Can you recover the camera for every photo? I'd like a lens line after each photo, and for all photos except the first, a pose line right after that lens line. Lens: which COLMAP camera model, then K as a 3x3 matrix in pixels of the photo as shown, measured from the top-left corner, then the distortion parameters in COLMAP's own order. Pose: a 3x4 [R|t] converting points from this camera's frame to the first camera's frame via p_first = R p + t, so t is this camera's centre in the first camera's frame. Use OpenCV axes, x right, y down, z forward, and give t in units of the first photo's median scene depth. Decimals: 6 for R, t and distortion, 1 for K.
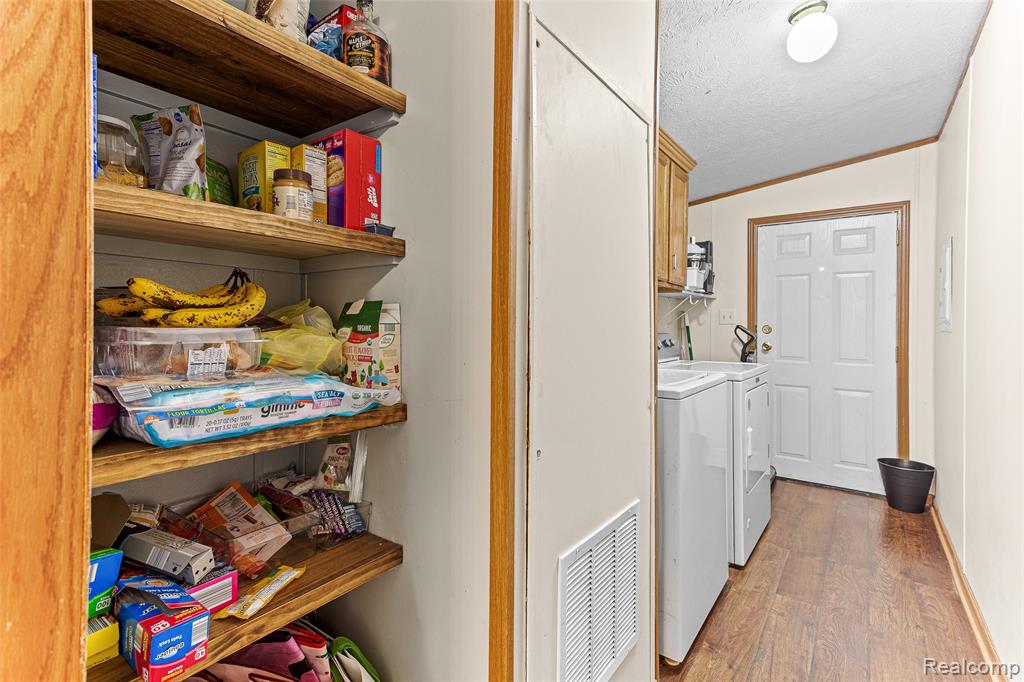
lens RADIAL K [[486.3, 0, 508.2], [0, 486.3, 333.1], [0, 0, 1]] dist [0.023899, 0.003687]
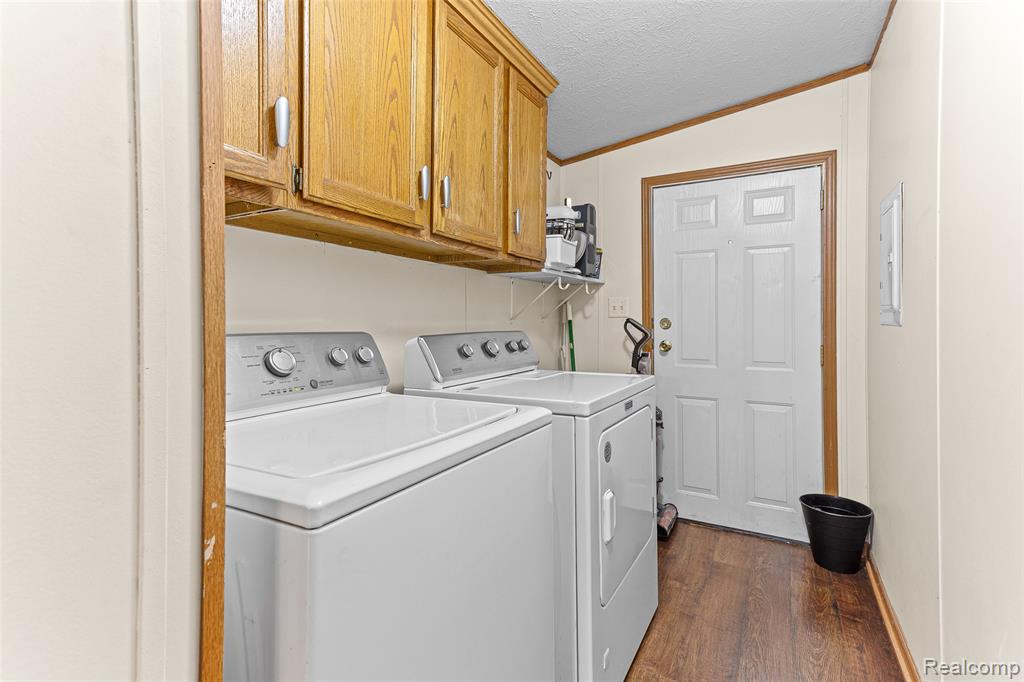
lens RADIAL K [[486.3, 0, 515.7], [0, 486.3, 332.5], [0, 0, 1]] dist [0.023899, 0.003687]
pose [[0.991511, -0.013074, 0.129361, 0.226287], [0.012066, 0.999890, 0.008572, -0.003507], [-0.129459, -0.006938, 0.991561, 0.317271]]
